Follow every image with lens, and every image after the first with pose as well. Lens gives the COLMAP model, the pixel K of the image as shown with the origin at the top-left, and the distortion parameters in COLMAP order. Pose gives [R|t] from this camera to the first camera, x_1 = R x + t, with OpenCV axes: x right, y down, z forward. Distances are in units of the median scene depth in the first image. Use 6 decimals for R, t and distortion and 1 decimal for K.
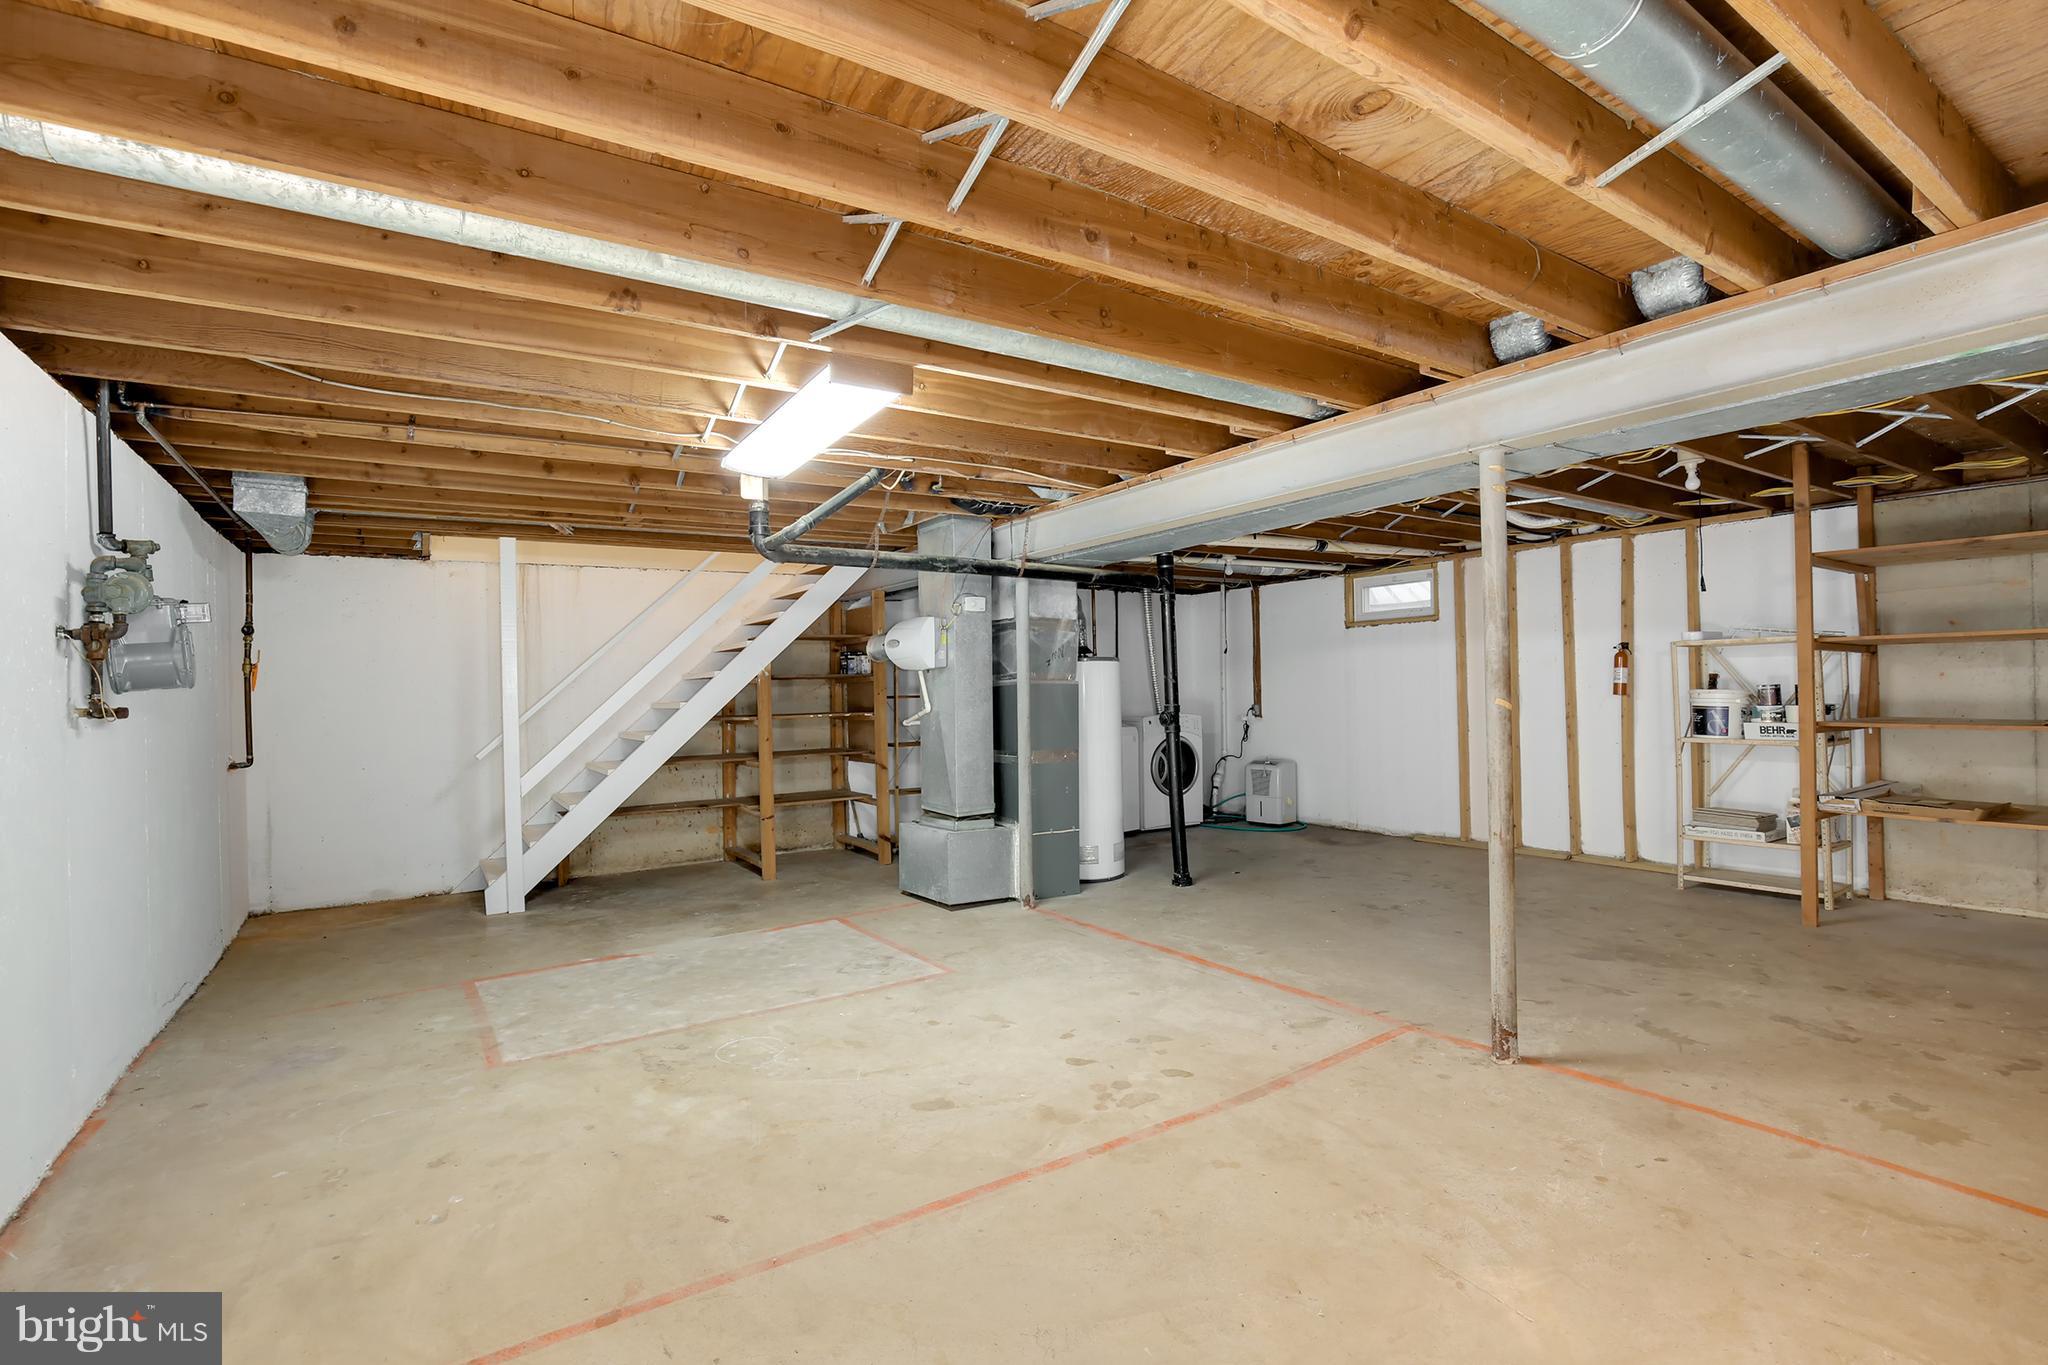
lens RADIAL K [[940.9, 0, 1041.9], [0, 940.9, 683.4], [0, 0, 1]] dist [0.000225, 0.000520]
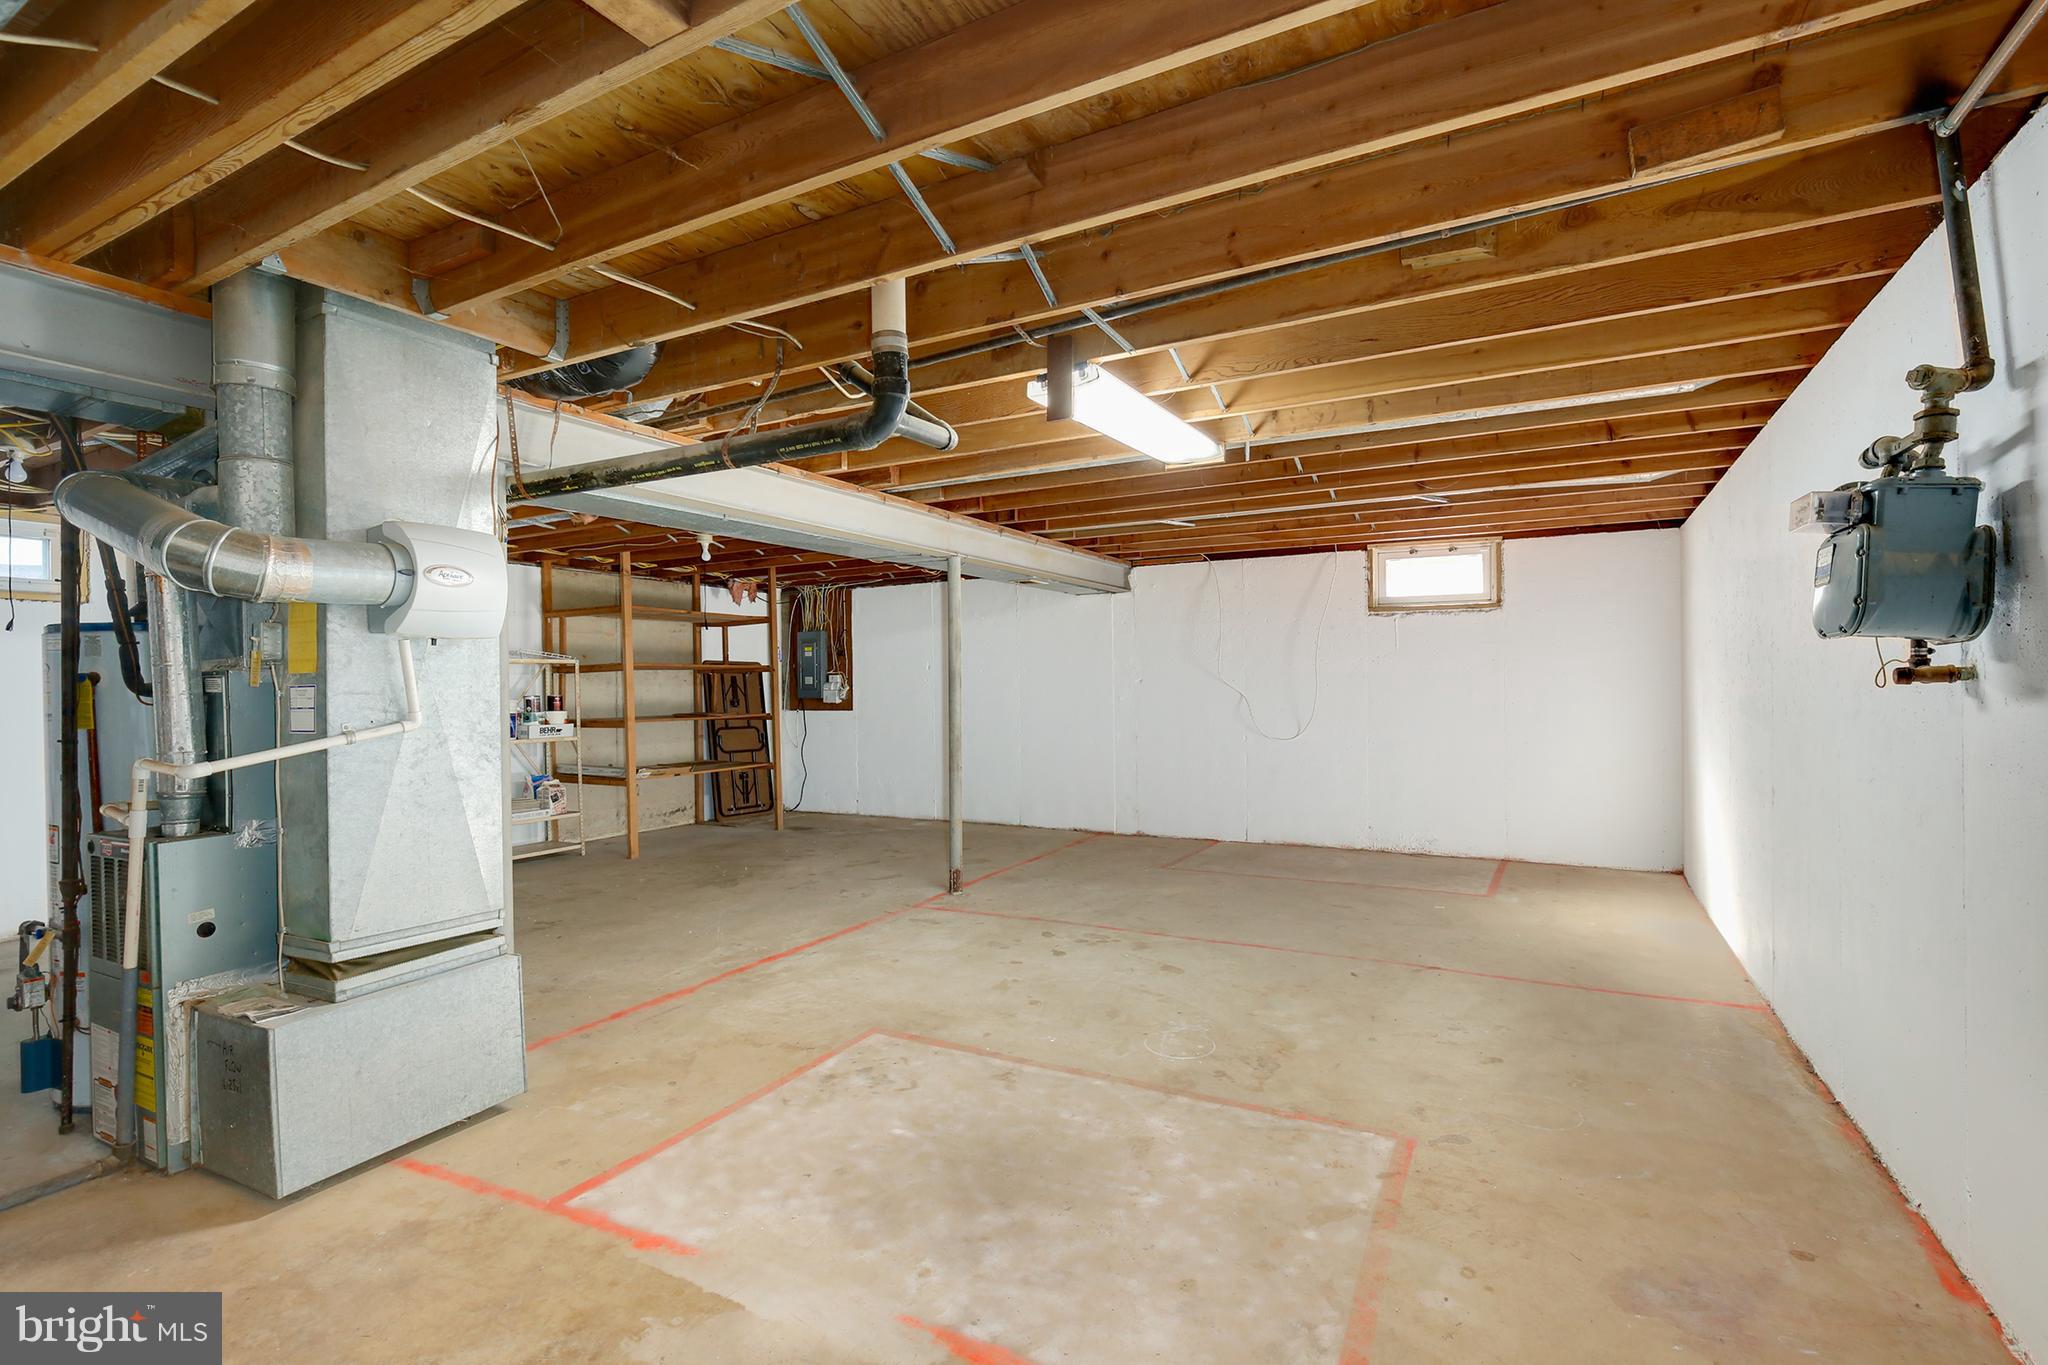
lens RADIAL K [[940.9, 0, 1034.3], [0, 940.9, 688.3], [0, 0, 1]] dist [0.000225, 0.000520]
pose [[-0.464431, 0.028370, 0.885155, -1.006634], [0.016121, 0.999592, -0.023579, 0.045620], [-0.885462, 0.003318, -0.464699, 1.447182]]
